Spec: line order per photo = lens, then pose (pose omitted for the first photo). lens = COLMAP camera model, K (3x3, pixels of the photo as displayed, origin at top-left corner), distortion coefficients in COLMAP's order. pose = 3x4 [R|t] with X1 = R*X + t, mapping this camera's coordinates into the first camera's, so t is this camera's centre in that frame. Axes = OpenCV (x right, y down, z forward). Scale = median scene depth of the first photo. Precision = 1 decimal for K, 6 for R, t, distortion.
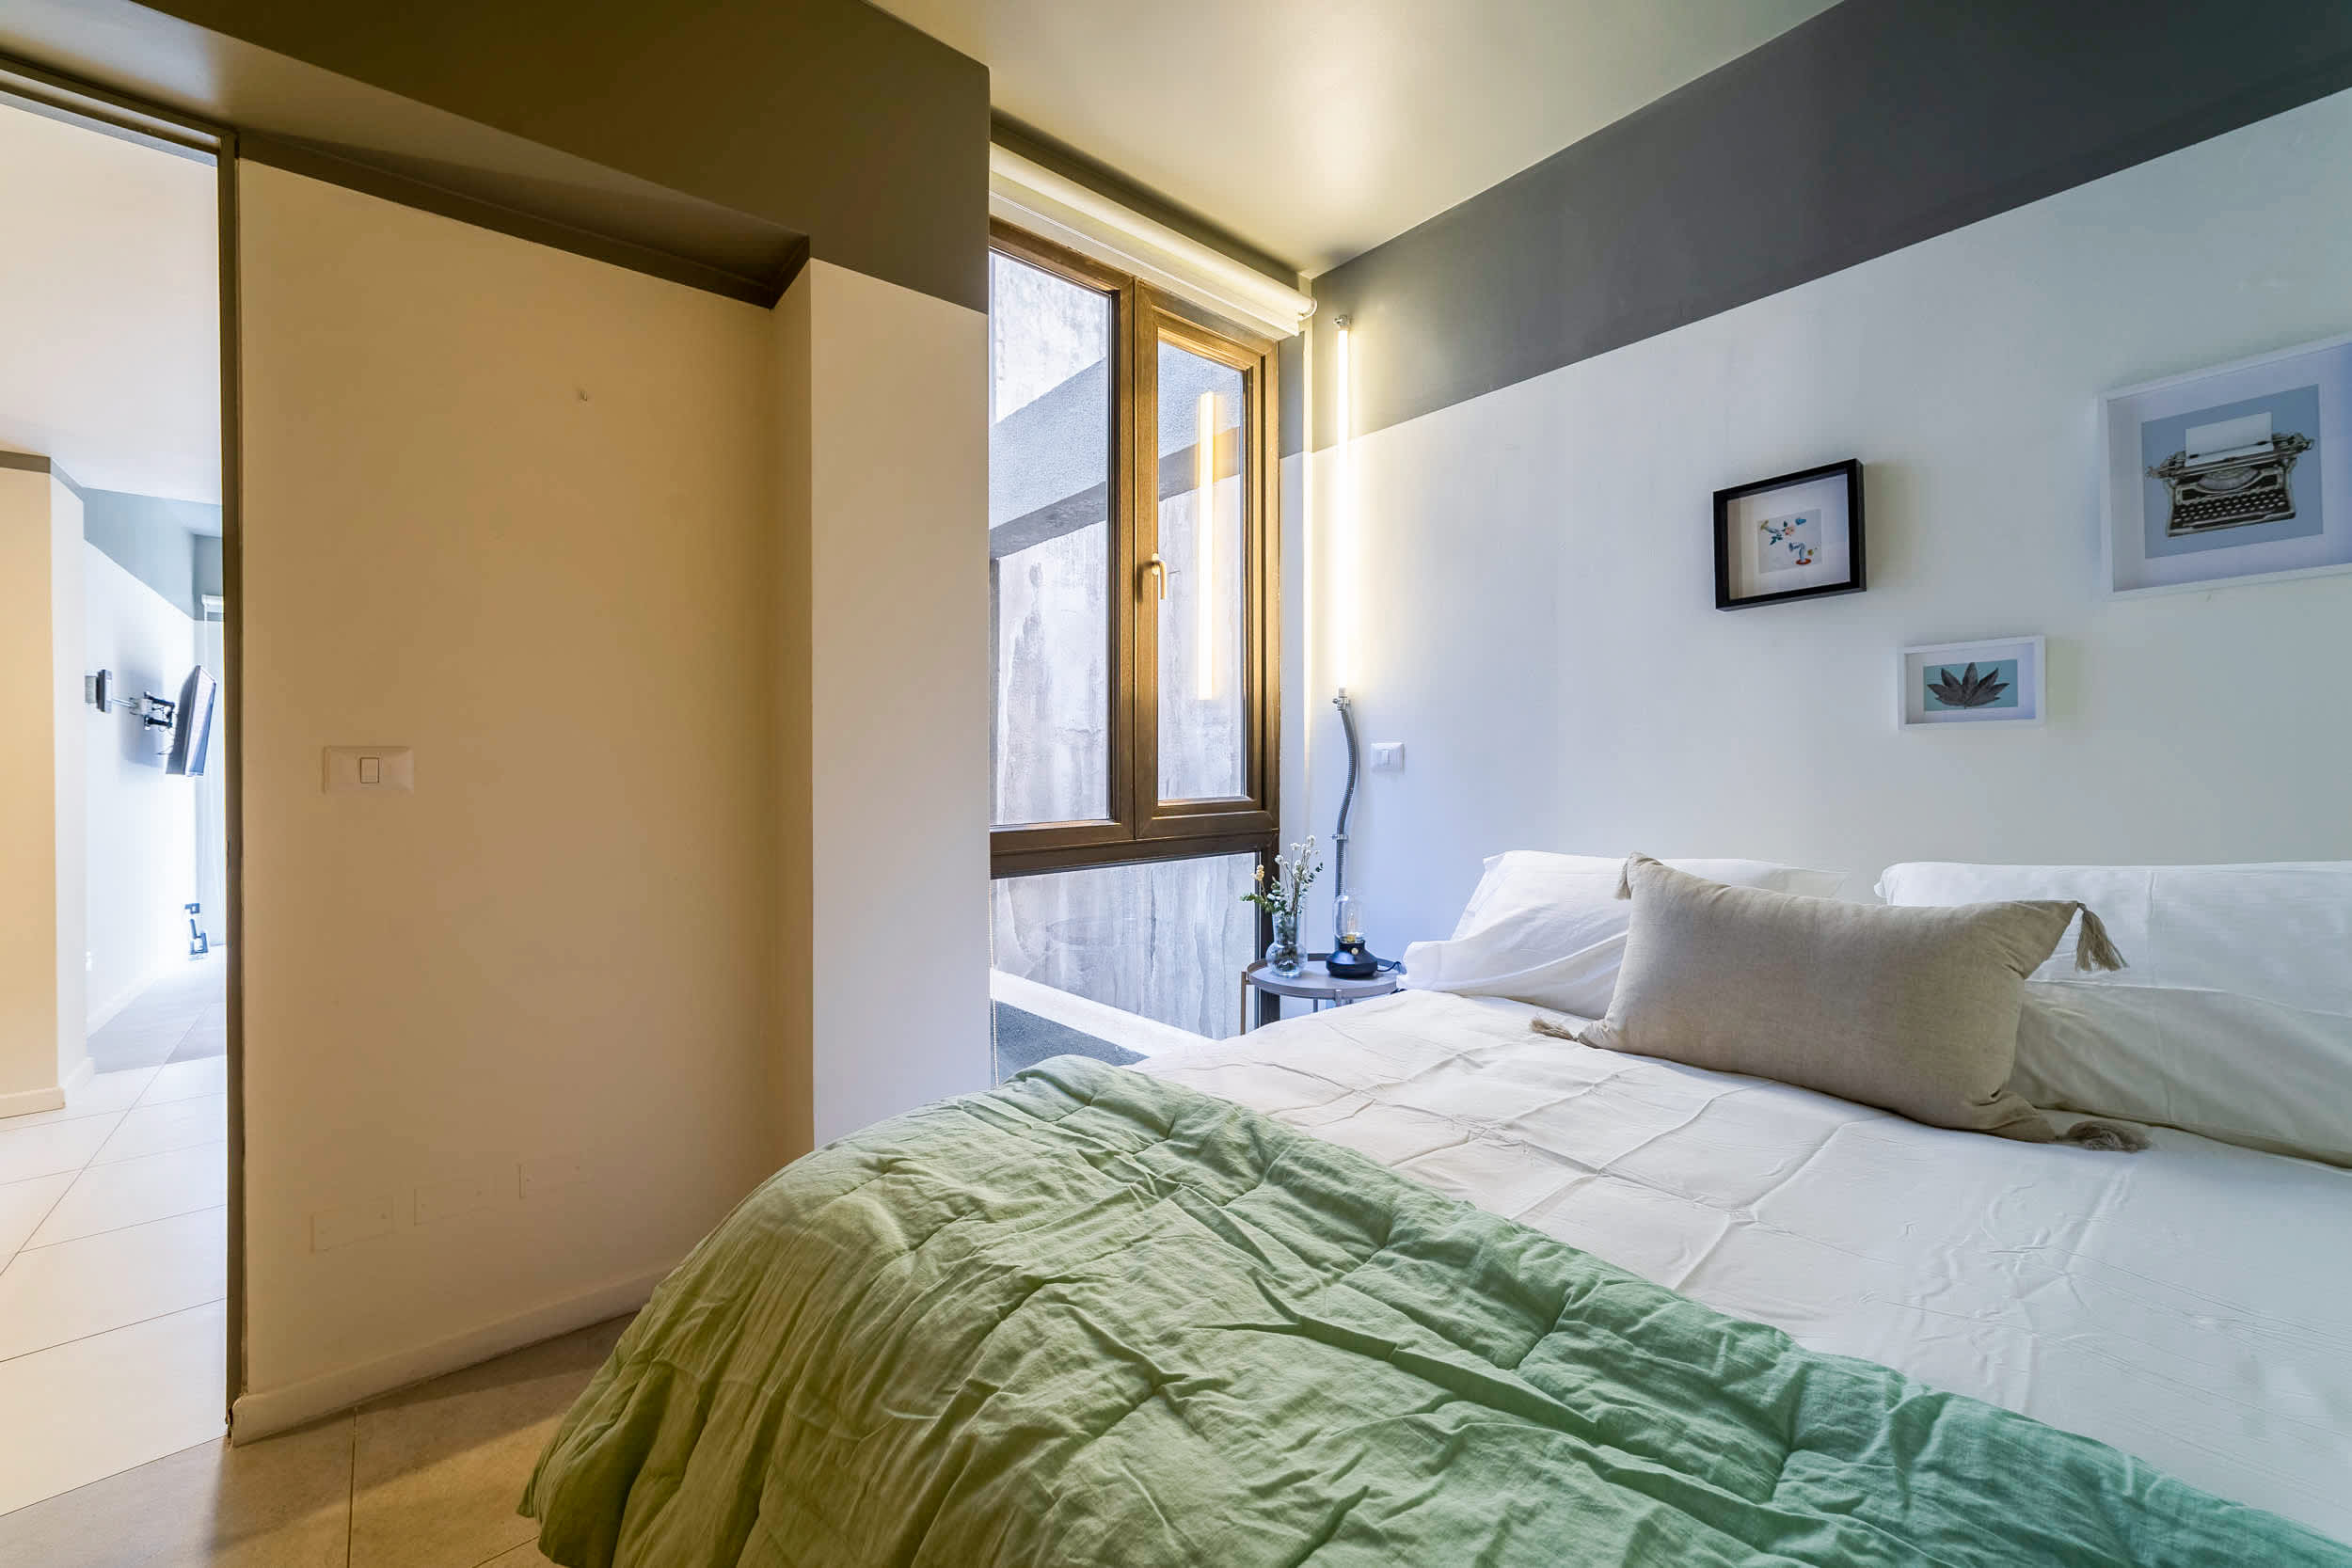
lens RADIAL K [[910.0, 0, 1176.5], [0, 910.0, 776.3], [0, 0, 1]] dist [-0.011939, 0.003607]
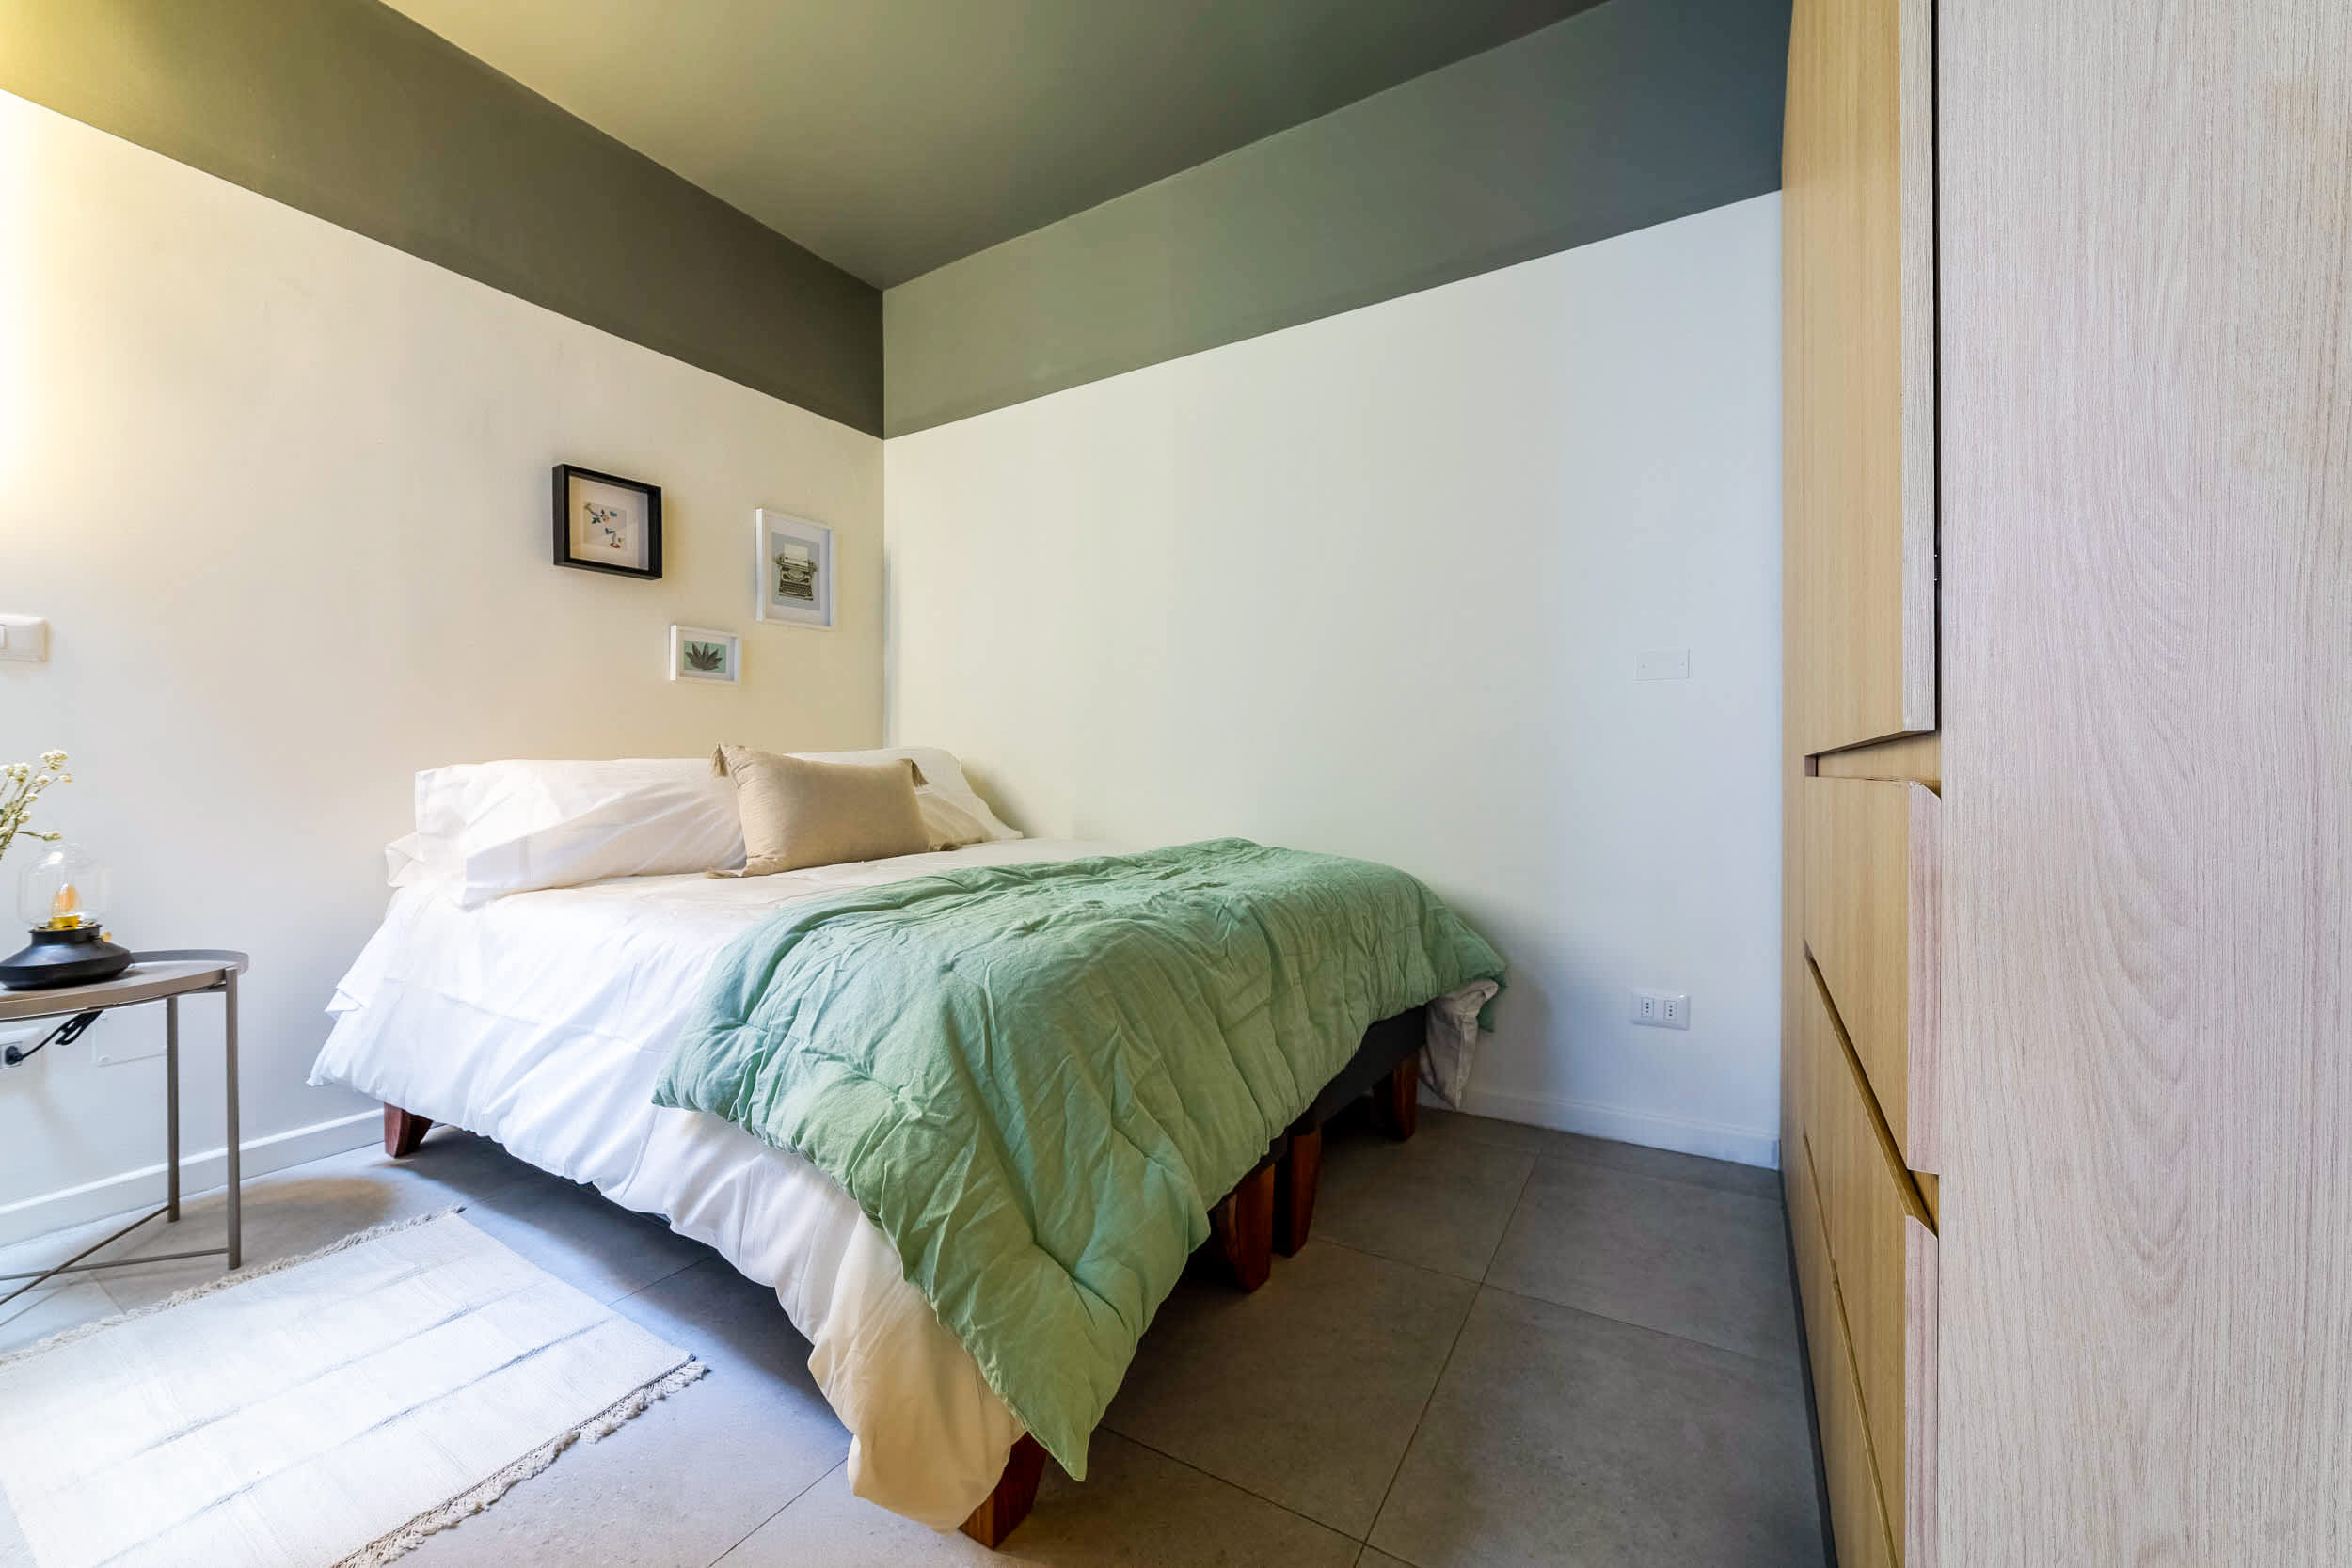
lens RADIAL K [[910.0, 0, 1175.9], [0, 910.0, 780.3], [0, 0, 1]] dist [-0.011939, 0.003607]
pose [[-0.309828, -0.001140, 0.950792, -0.897679], [0.002310, 0.999995, 0.001952, 0.115421], [-0.950790, 0.002801, -0.309824, 0.688578]]
